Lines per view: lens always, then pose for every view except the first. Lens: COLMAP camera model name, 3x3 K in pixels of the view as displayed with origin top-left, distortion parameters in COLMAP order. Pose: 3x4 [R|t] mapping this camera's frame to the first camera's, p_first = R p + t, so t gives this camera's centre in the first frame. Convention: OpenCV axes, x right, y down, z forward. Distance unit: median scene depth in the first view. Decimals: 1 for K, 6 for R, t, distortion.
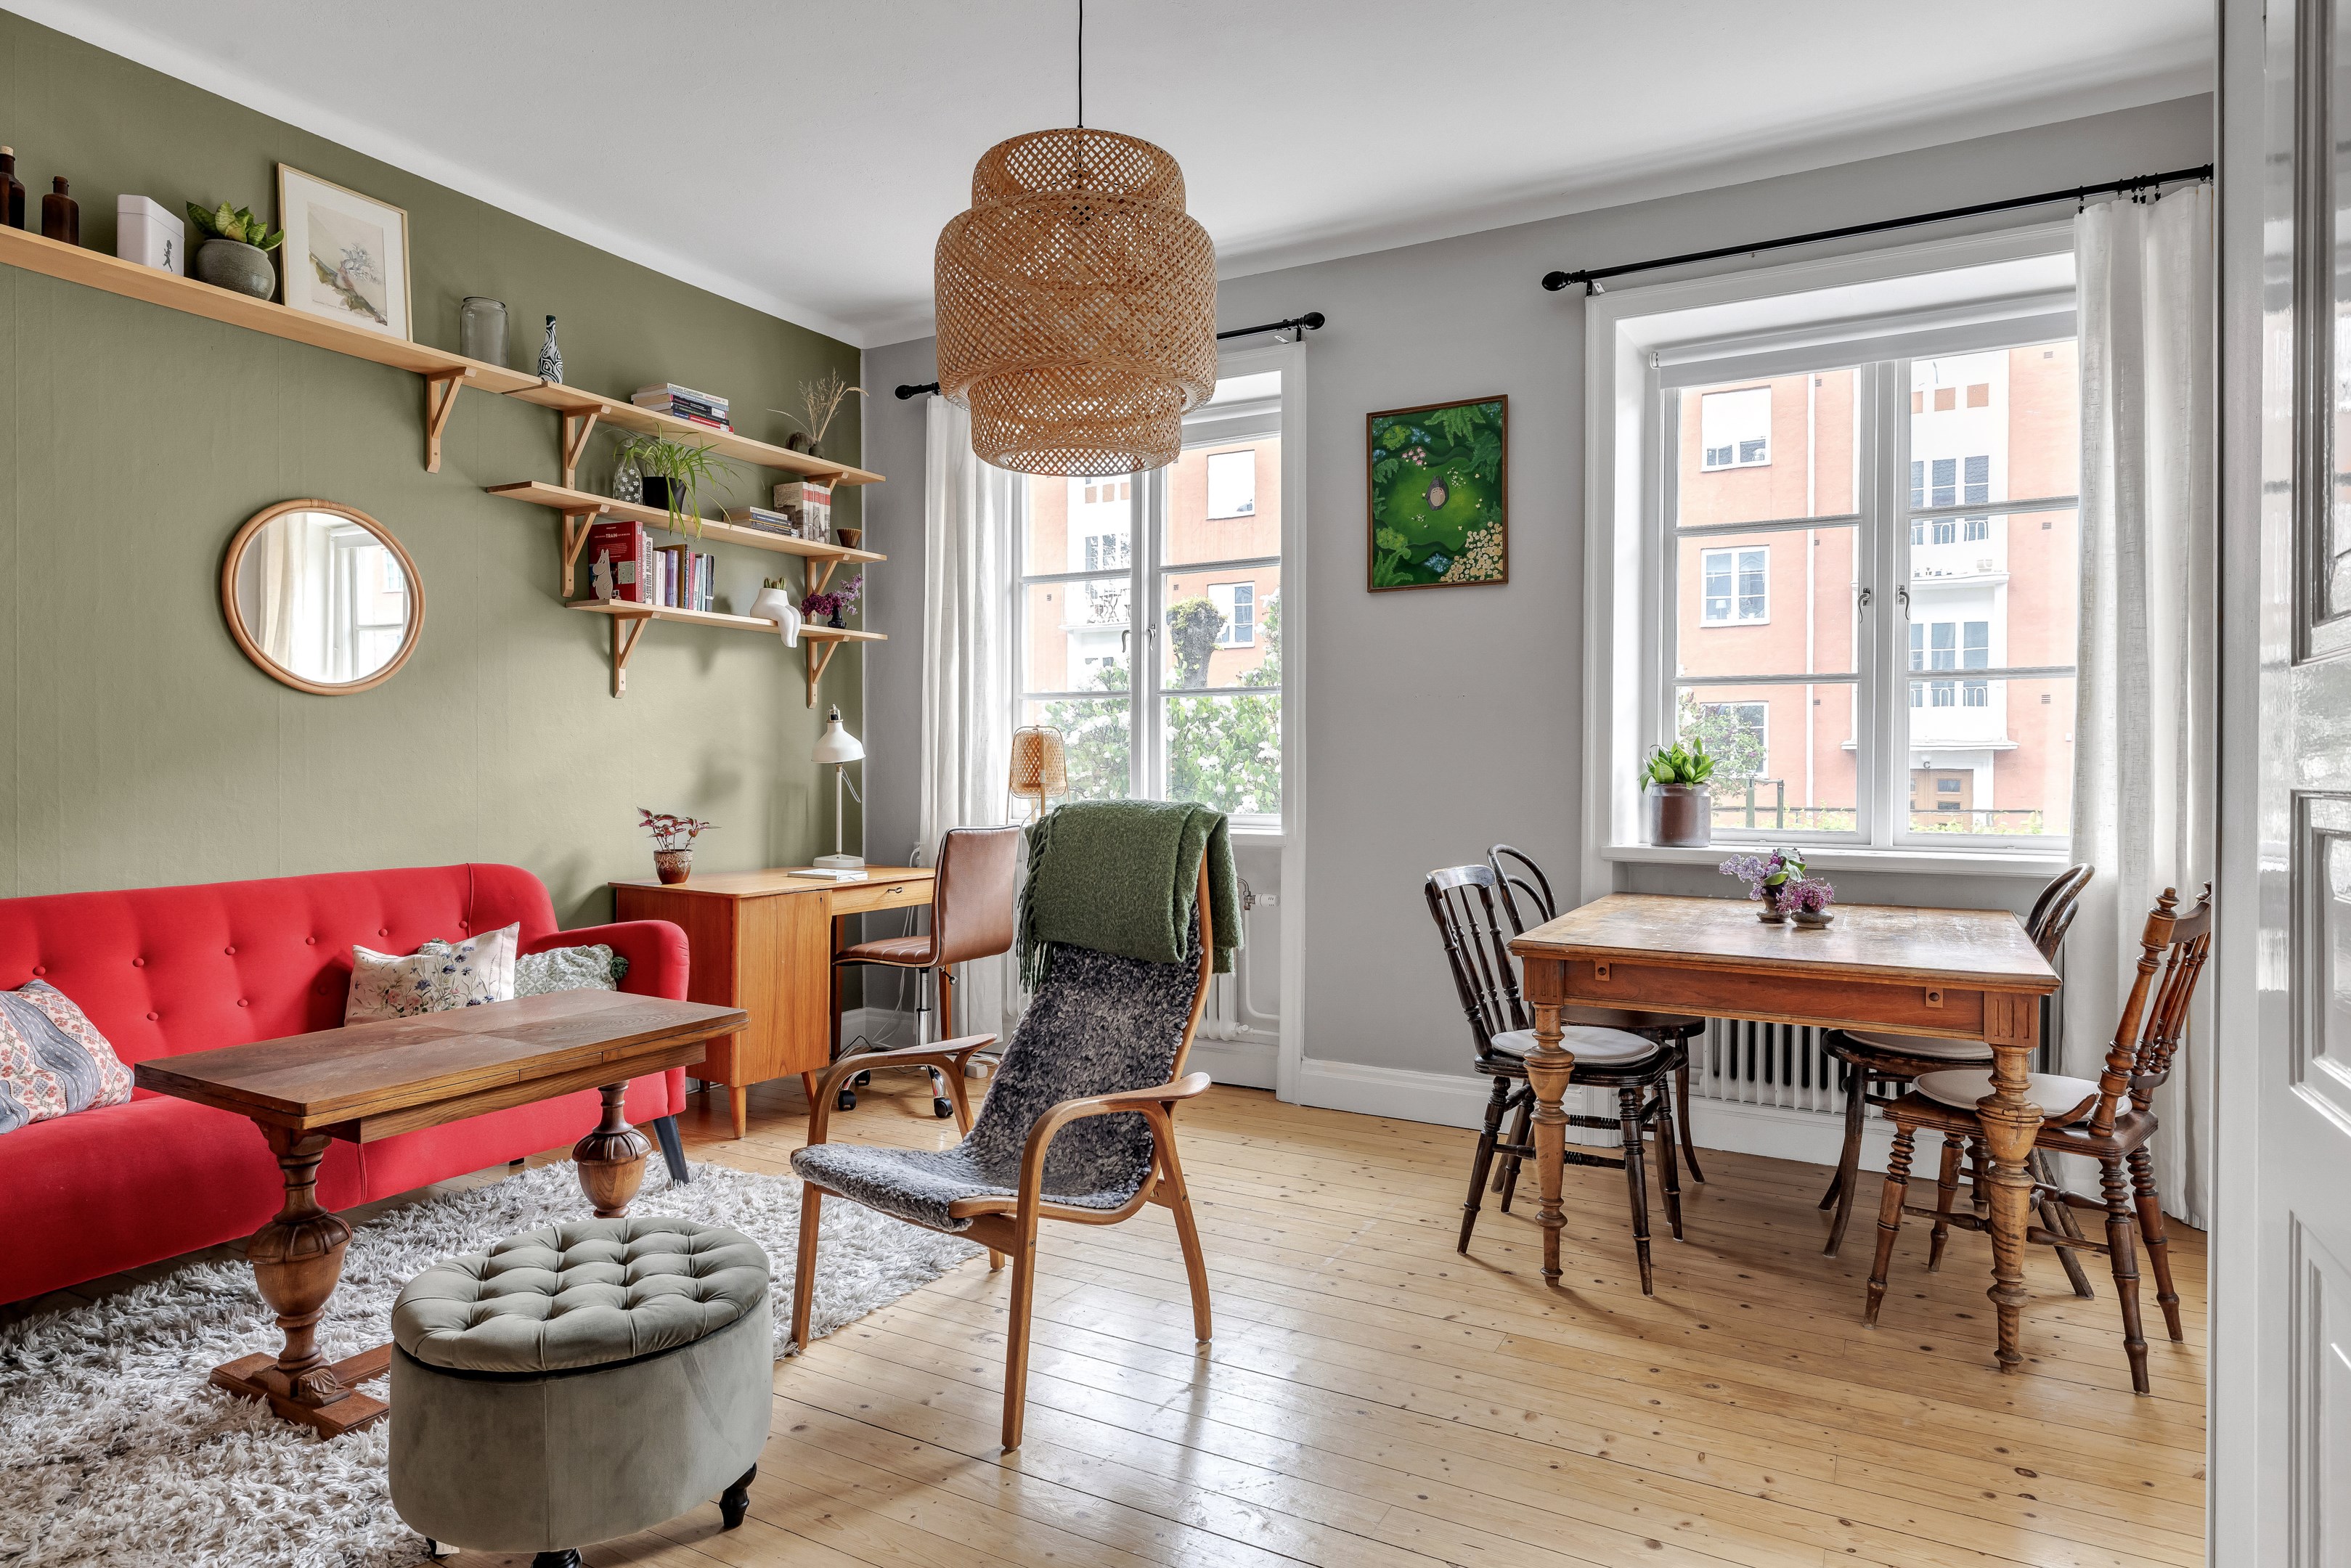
lens RADIAL K [[1348.6, 0, 1175.5], [0, 1348.6, 784.0], [0, 0, 1]] dist [0.000673, 0.000565]
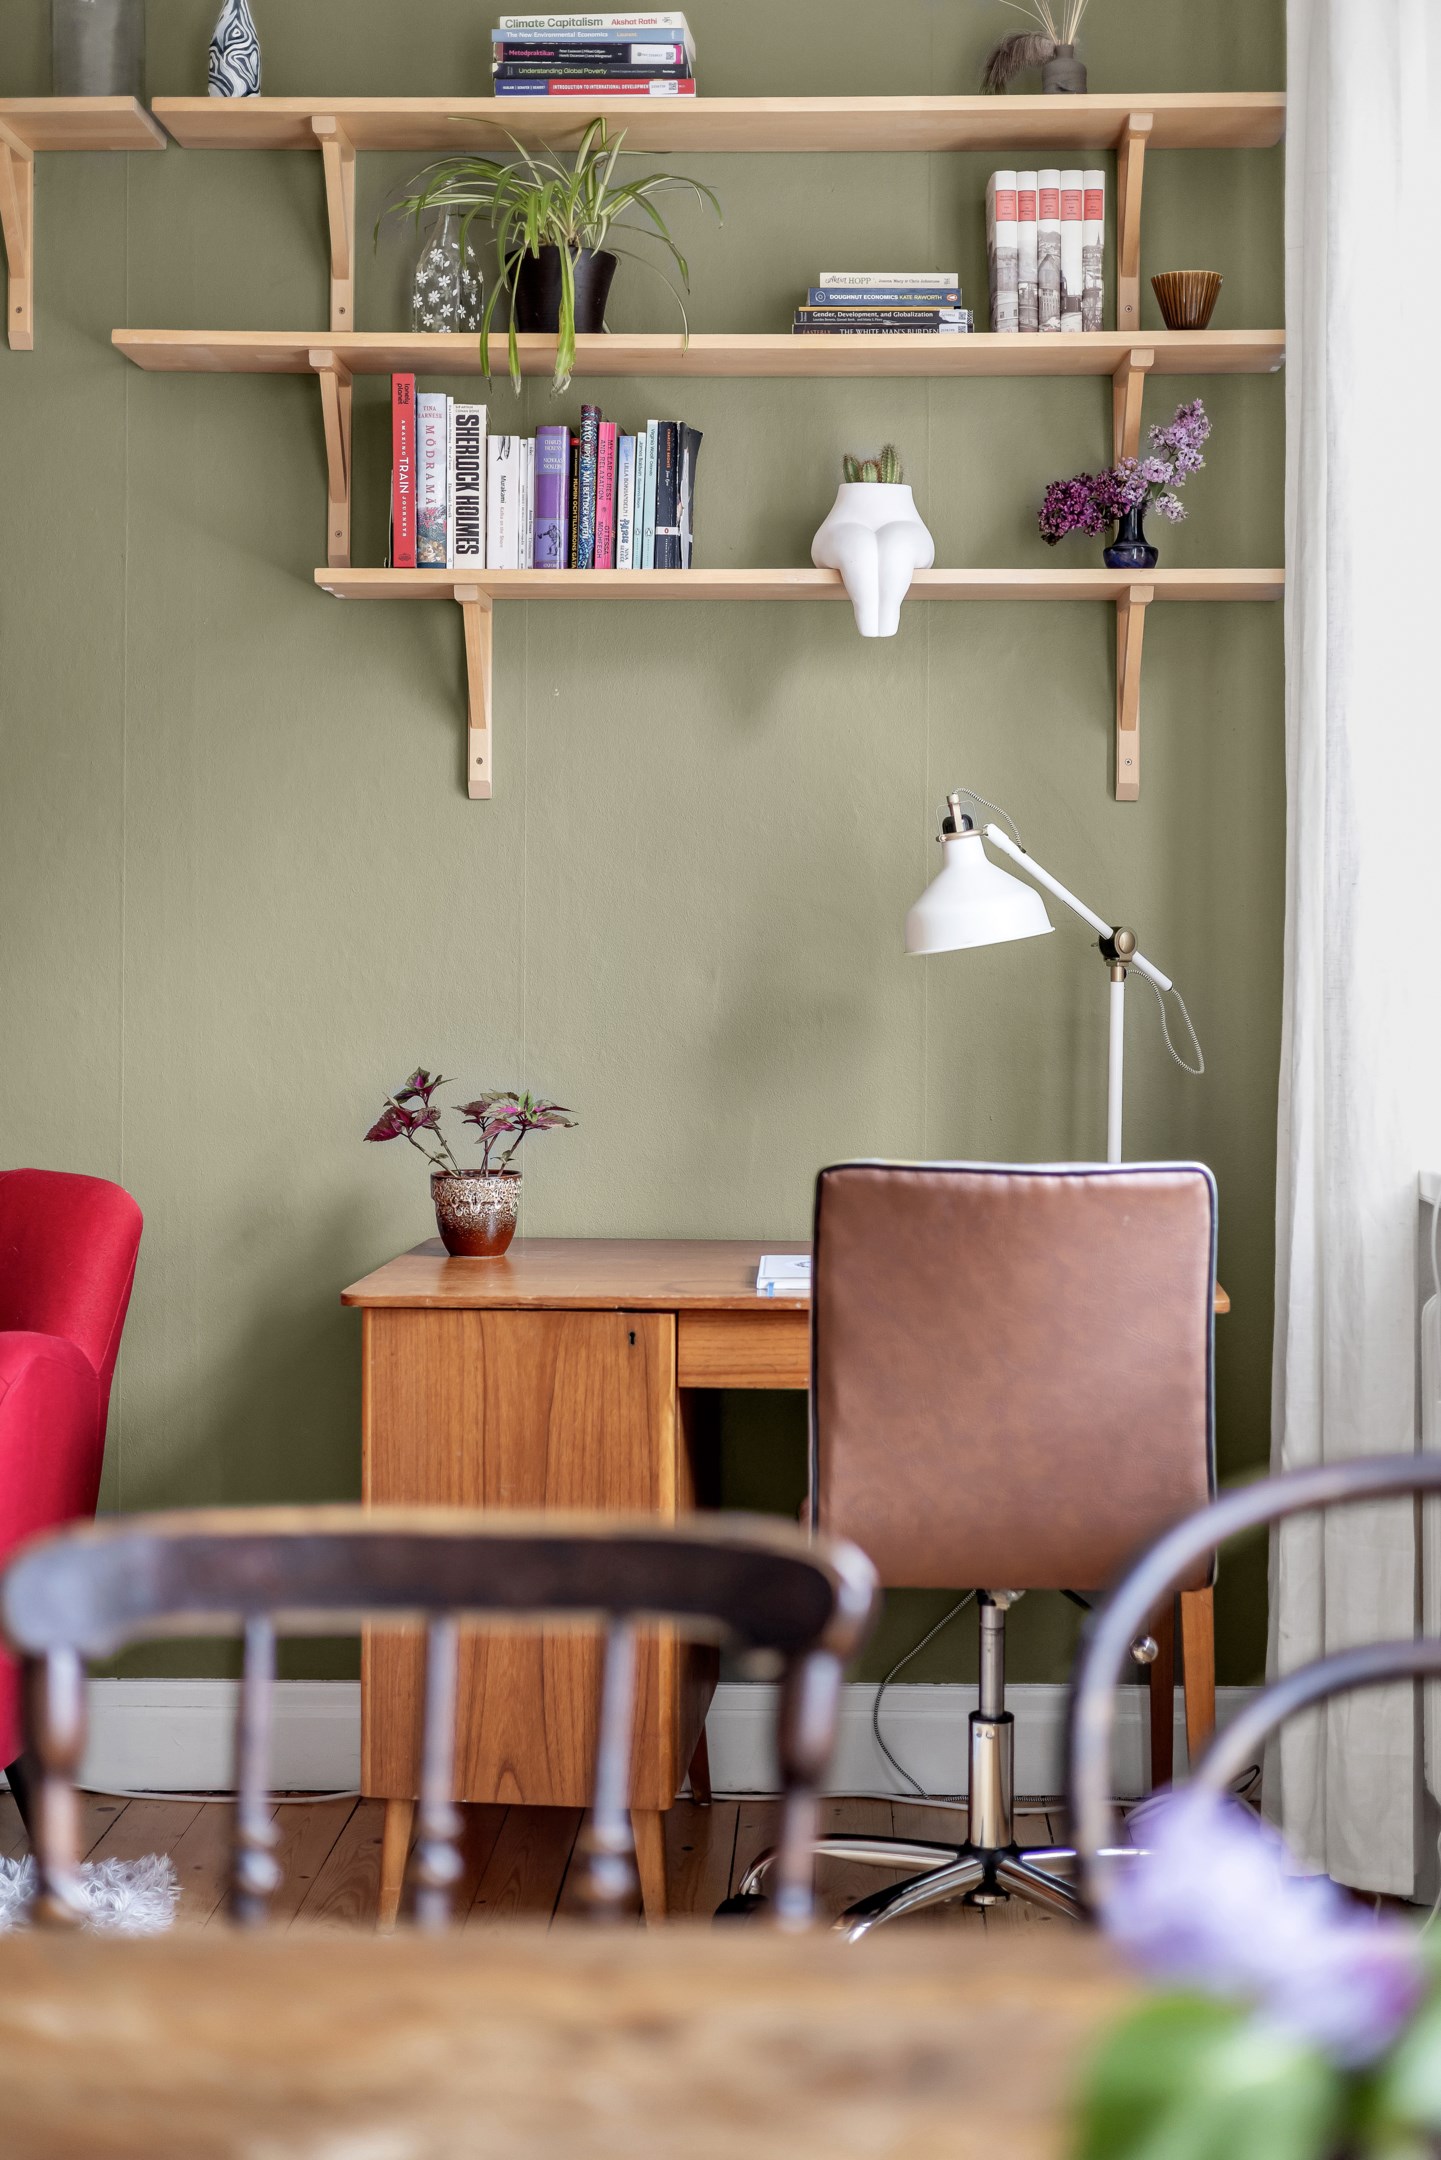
lens RADIAL K [[3077.0, 0, 777.0], [0, 3077.0, 912.3], [0, 0, 1]] dist [-0.002359, 0.068620]
pose [[0.468421, -0.006771, -0.883480, 0.465730], [-0.012565, 0.999818, -0.014324, -0.015893], [0.883416, 0.017811, 0.468251, 0.629900]]
